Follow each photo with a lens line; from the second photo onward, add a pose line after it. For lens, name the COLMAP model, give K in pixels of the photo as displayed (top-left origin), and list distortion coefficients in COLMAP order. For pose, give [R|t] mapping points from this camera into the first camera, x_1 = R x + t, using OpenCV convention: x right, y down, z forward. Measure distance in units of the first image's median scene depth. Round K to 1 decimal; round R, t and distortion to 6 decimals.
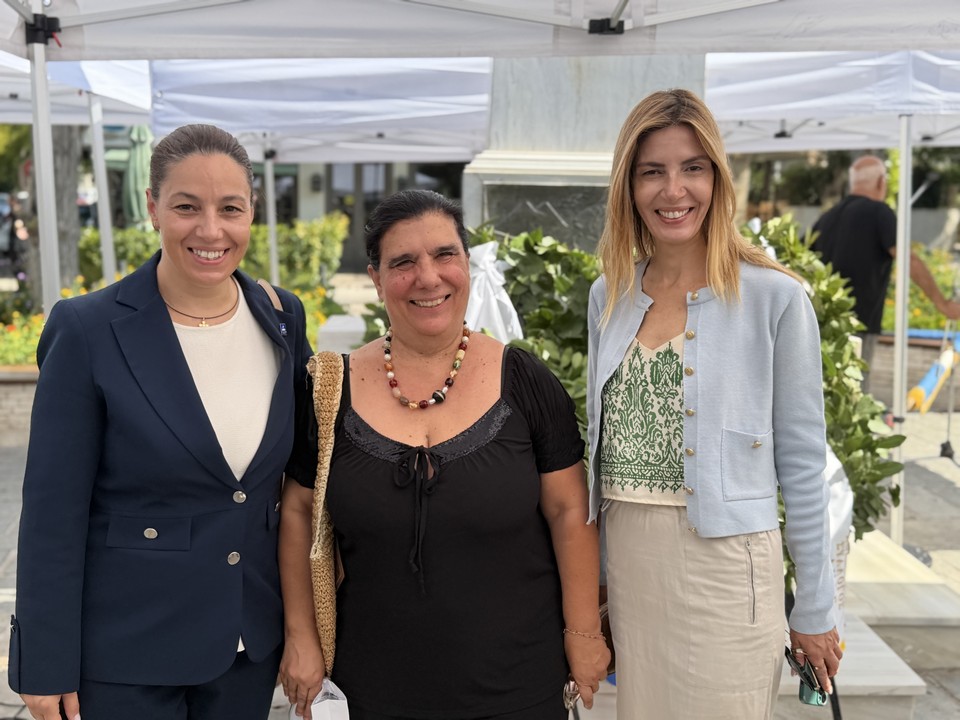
lens RADIAL K [[1034.7, 0, 491.5], [0, 1034.7, 358.1], [0, 0, 1]] dist [0.069506, -0.179172]
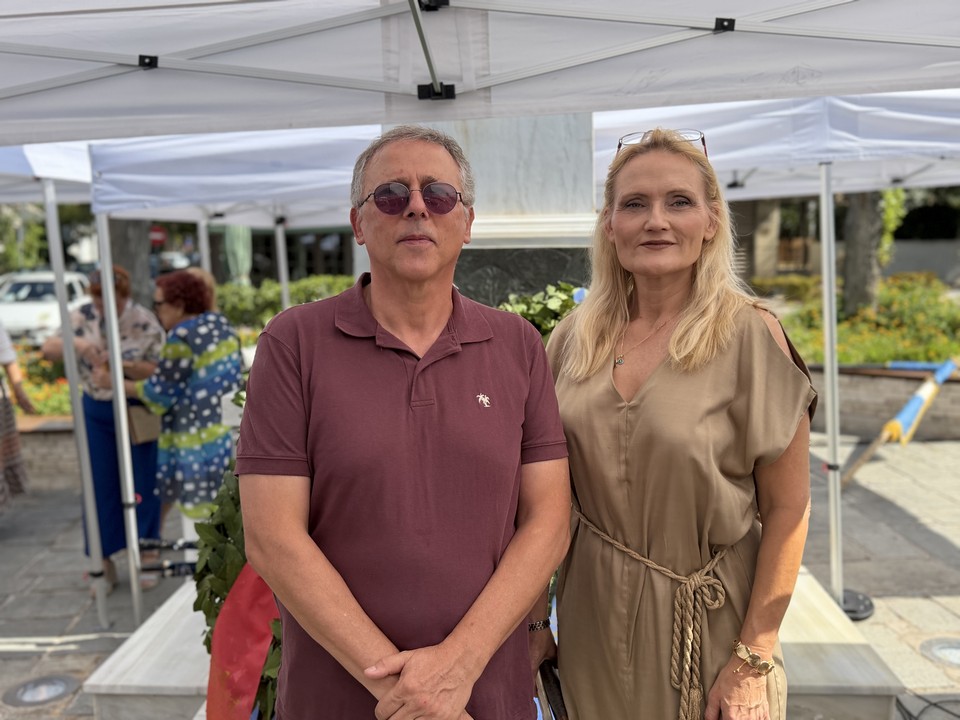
lens RADIAL K [[912.9, 0, 480.0], [0, 912.9, 360.0], [0, 0, 1]] dist [0.039217, -0.026233]
pose [[0.996421, -0.025821, -0.080492, 0.139269], [0.023490, 0.999281, -0.029775, -0.026674], [0.081202, 0.027778, 0.996310, 0.101504]]
